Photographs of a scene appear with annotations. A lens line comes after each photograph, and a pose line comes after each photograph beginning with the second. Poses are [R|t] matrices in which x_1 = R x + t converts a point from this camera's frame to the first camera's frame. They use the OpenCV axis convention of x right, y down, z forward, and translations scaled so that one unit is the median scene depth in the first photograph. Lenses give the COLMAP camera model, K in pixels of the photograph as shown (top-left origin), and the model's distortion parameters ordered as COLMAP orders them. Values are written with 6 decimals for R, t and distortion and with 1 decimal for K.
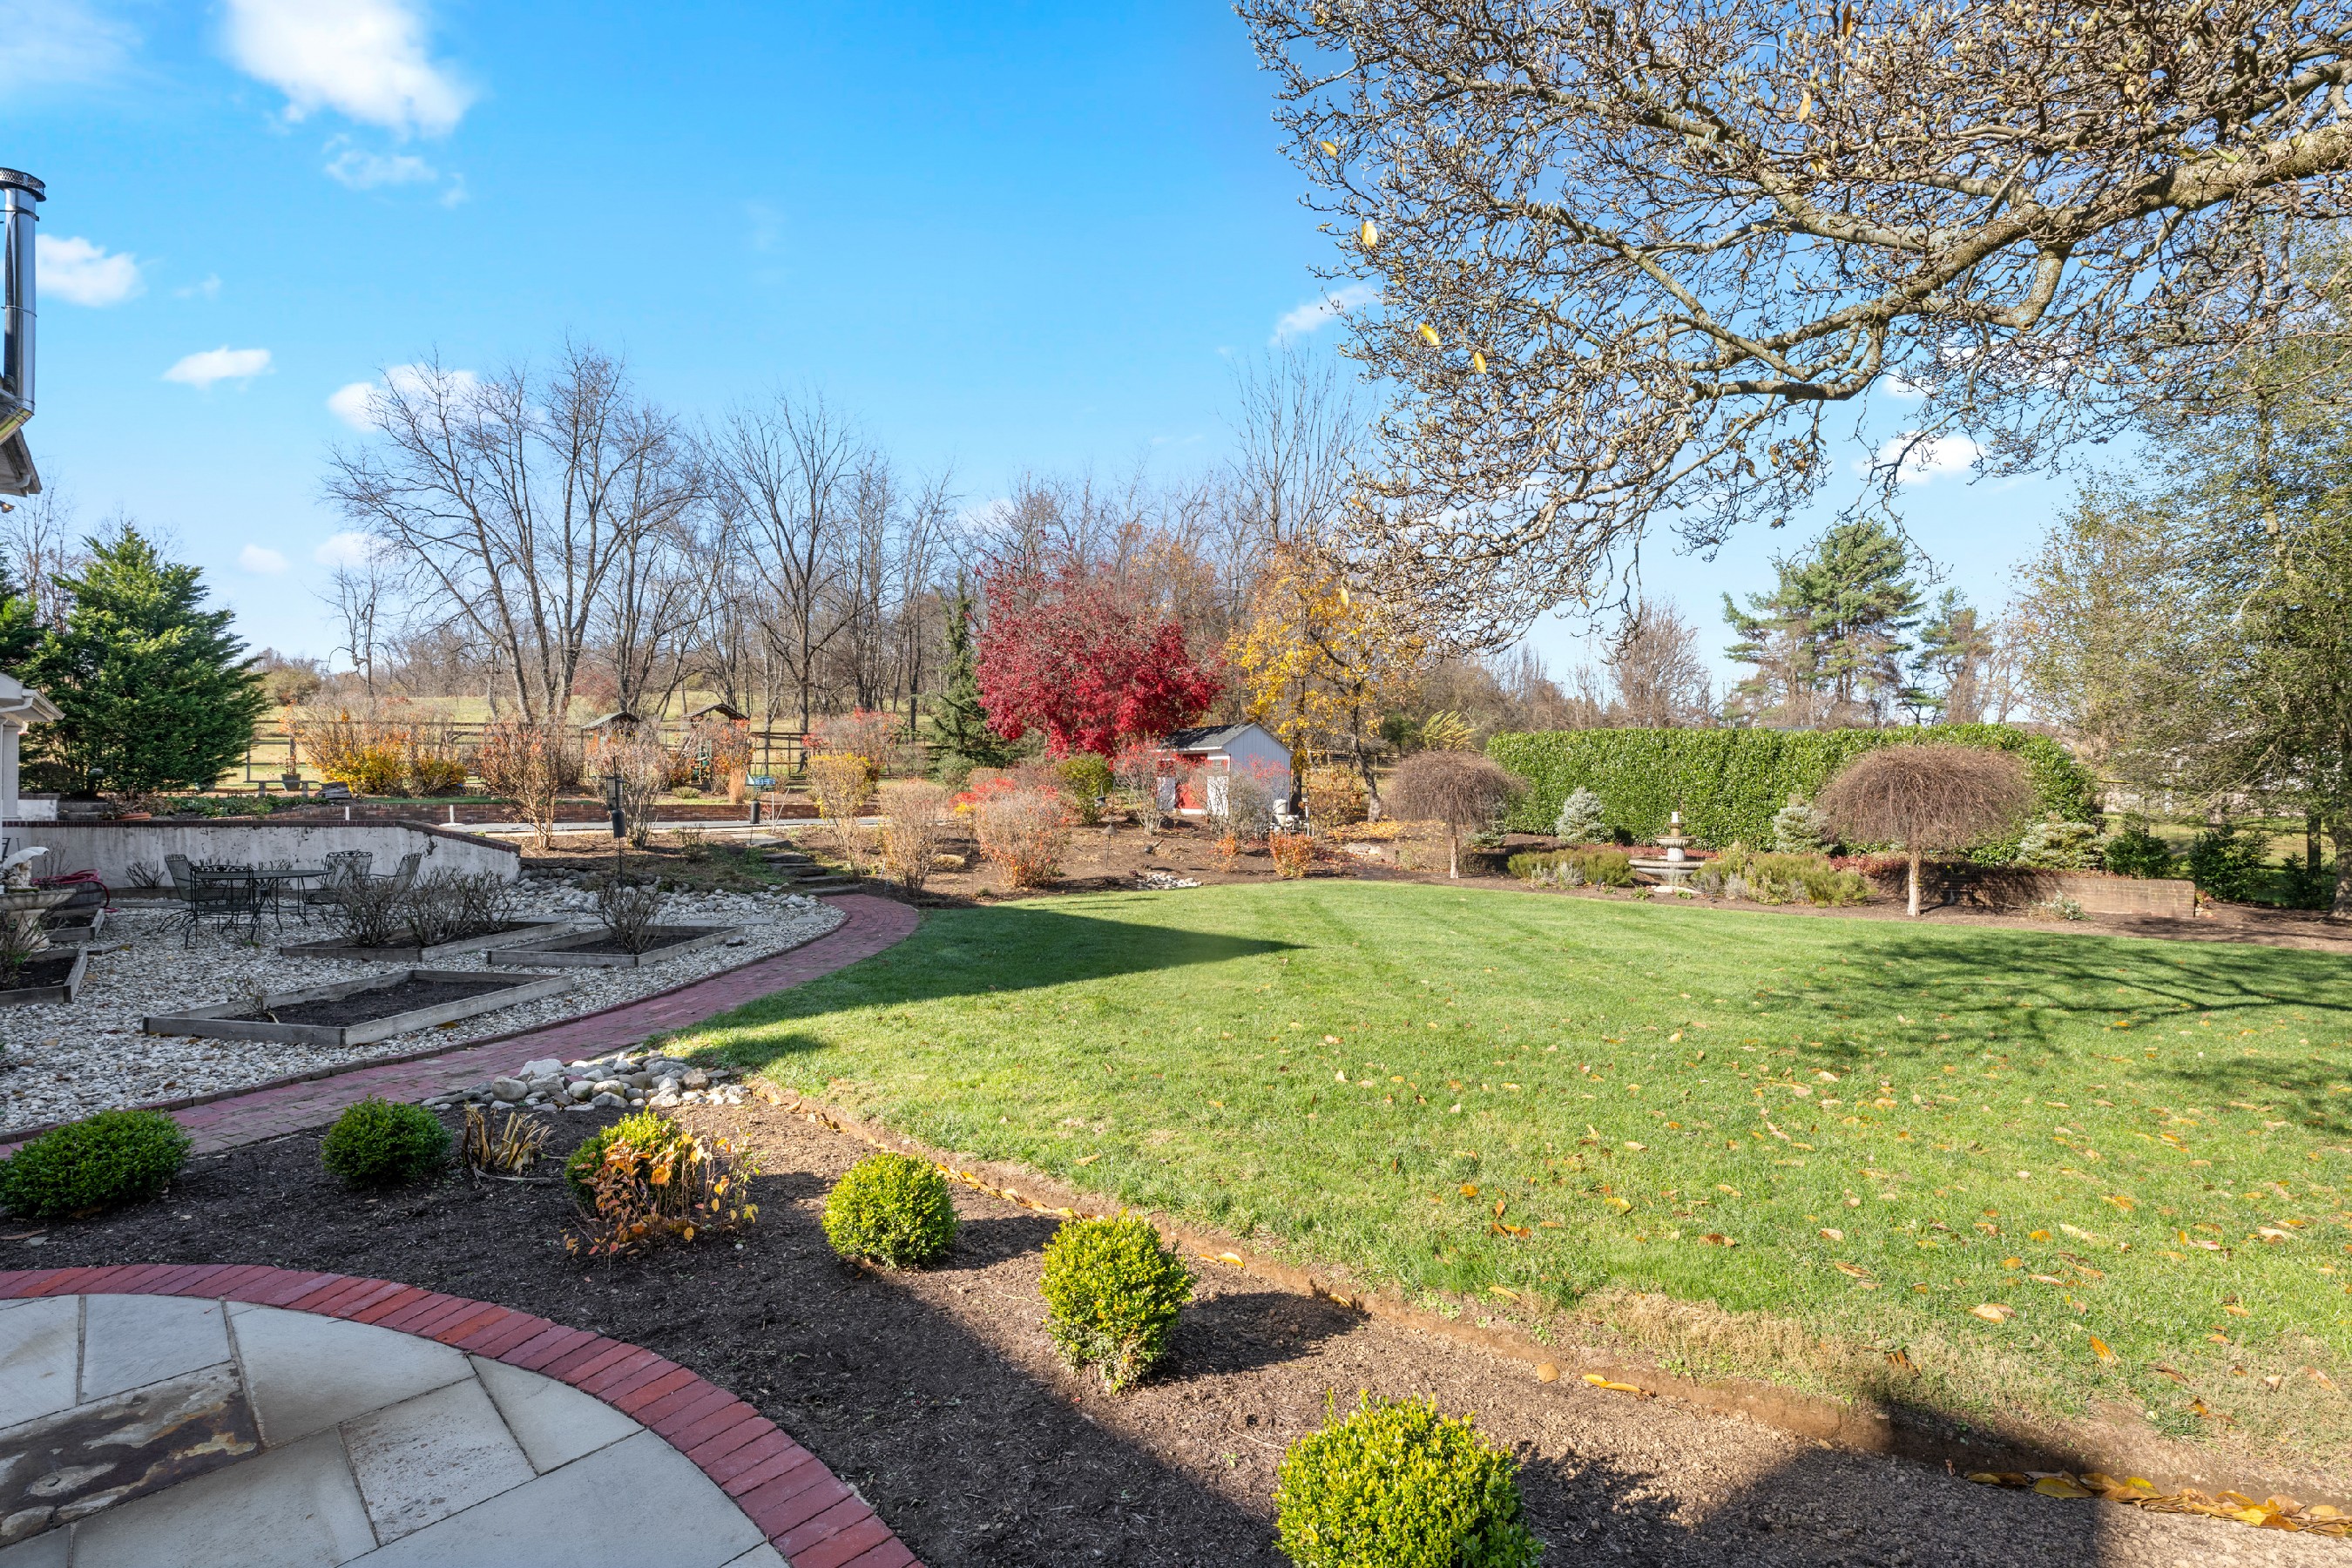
lens RADIAL K [[960.6, 0, 1174.6], [0, 960.6, 801.1], [0, 0, 1]] dist [-0.001500, 0.000971]
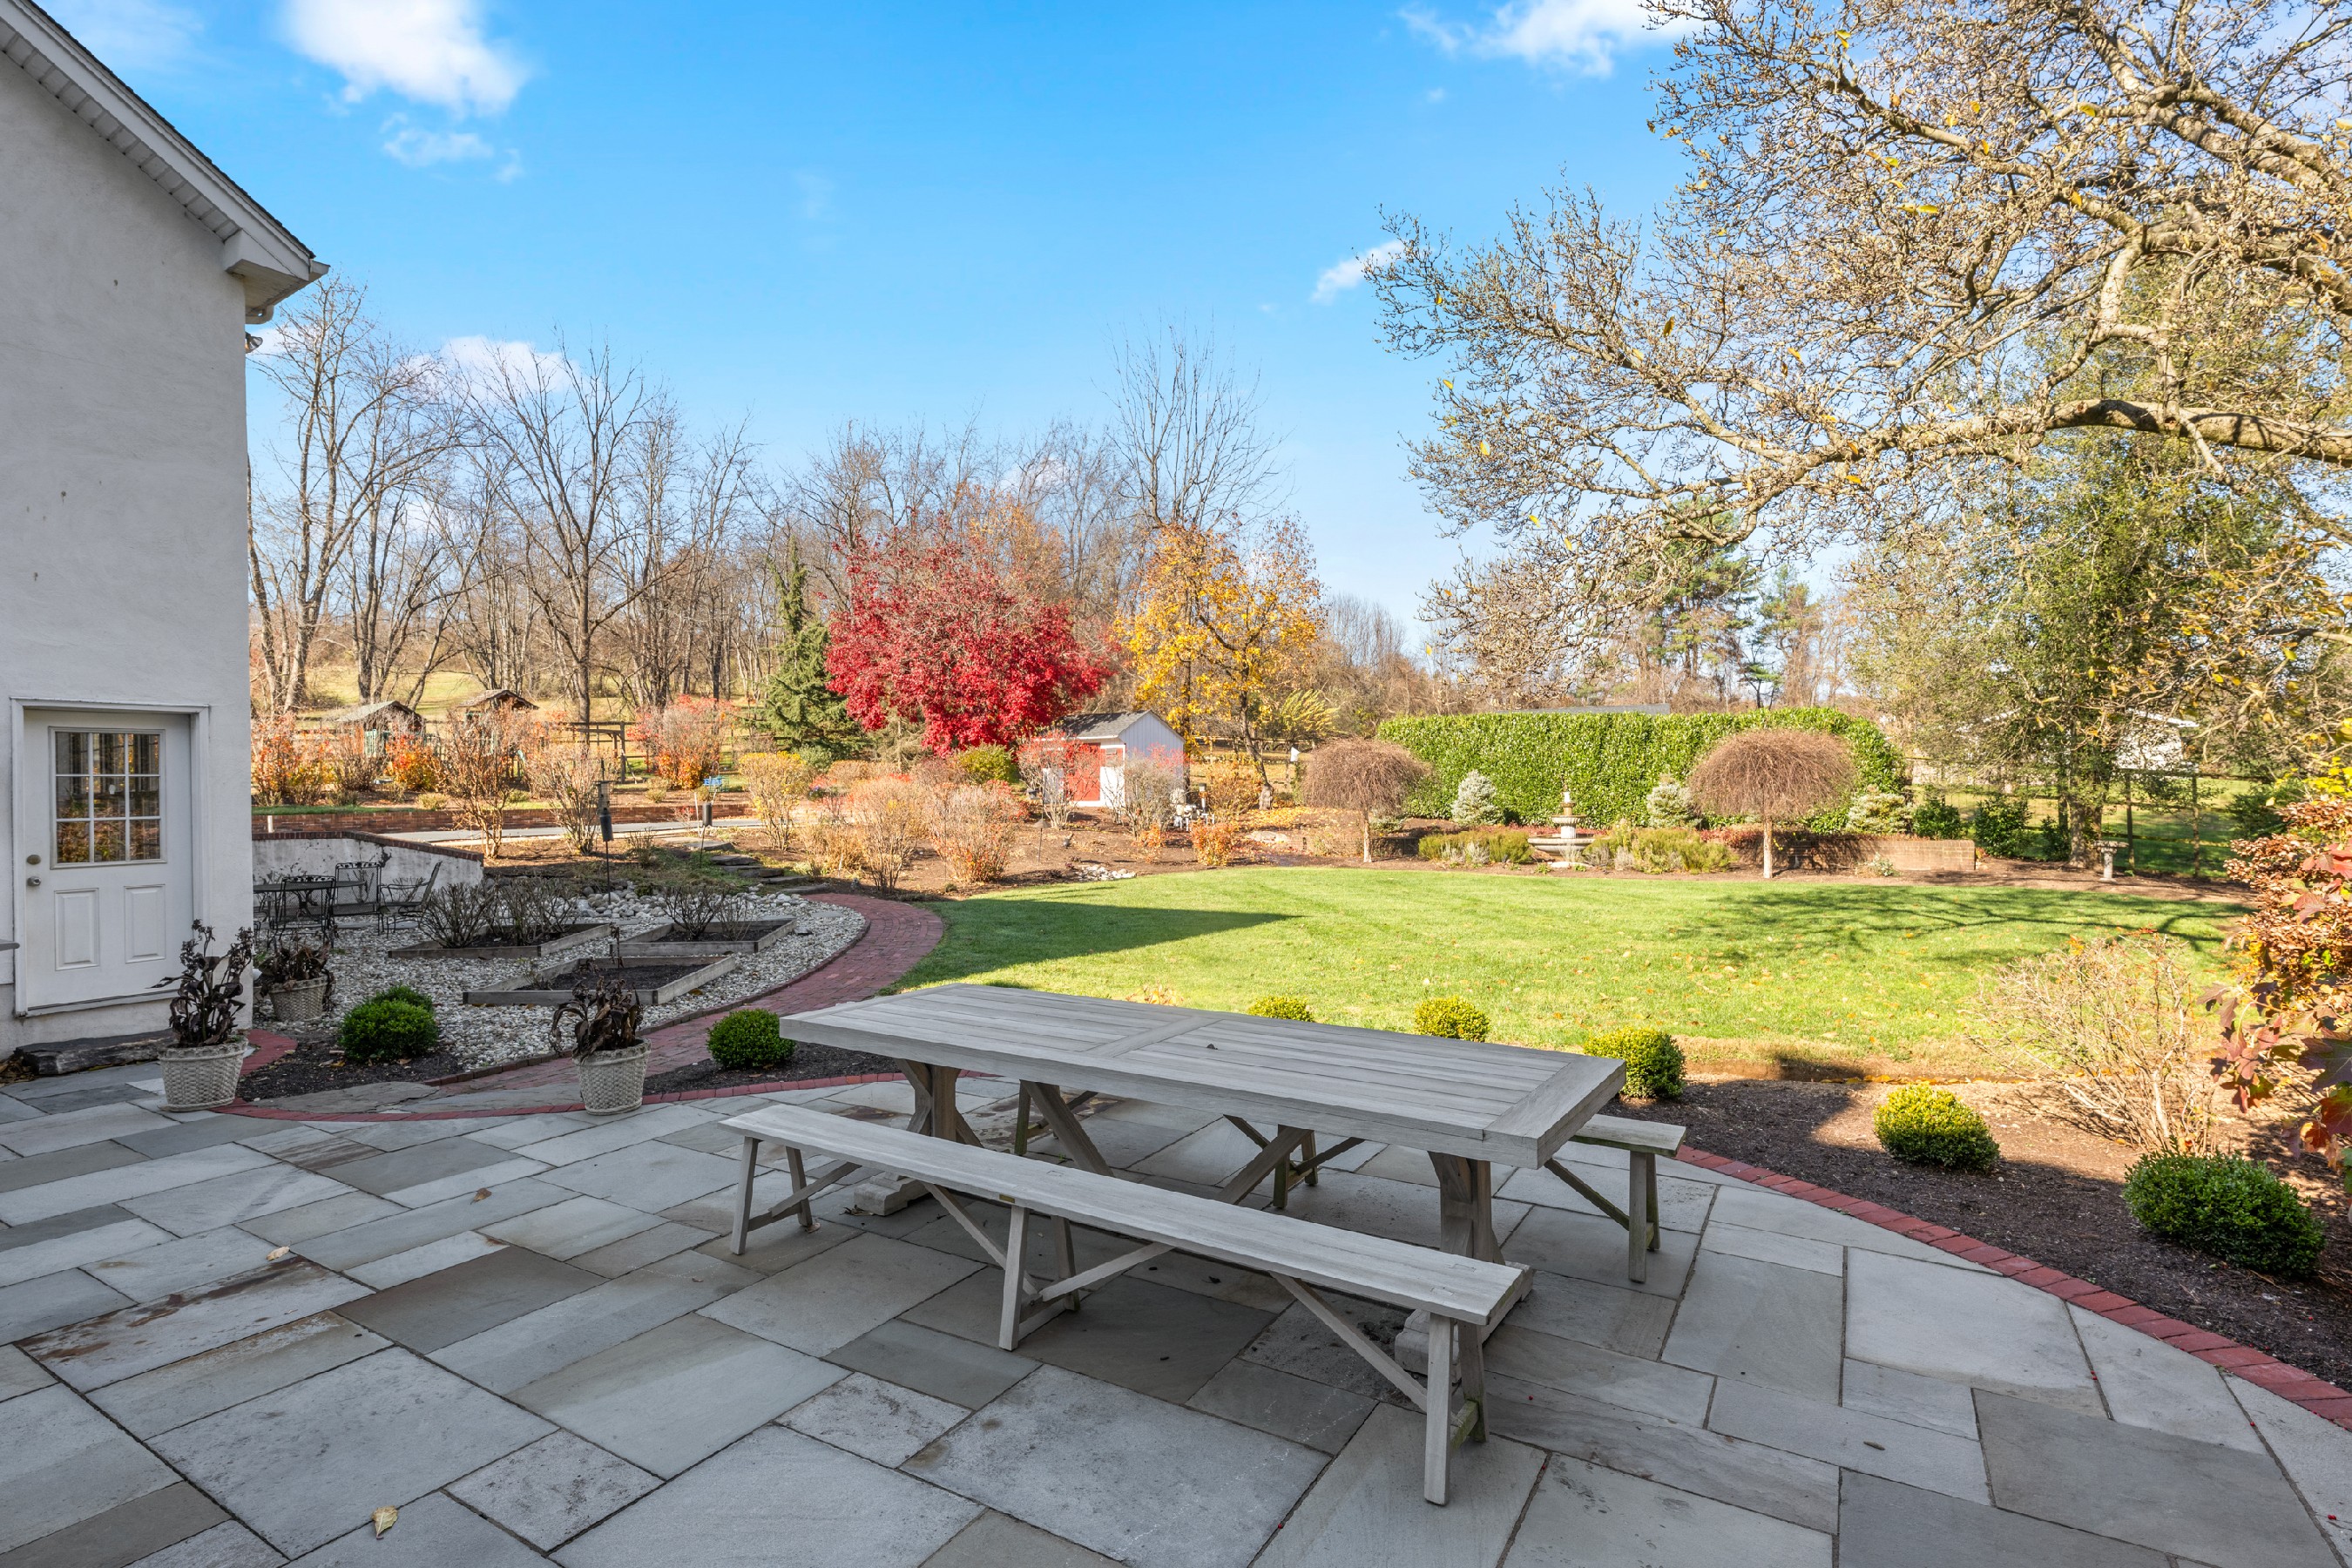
lens RADIAL K [[1113.6, 0, 1180.1], [0, 1113.6, 778.5], [0, 0, 1]] dist [-0.003637, 0.000086]
pose [[0.983807, -0.020143, 0.178098, -0.118425], [0.022232, 0.999705, -0.009738, -0.001908], [-0.177849, 0.013540, 0.983965, -0.140982]]
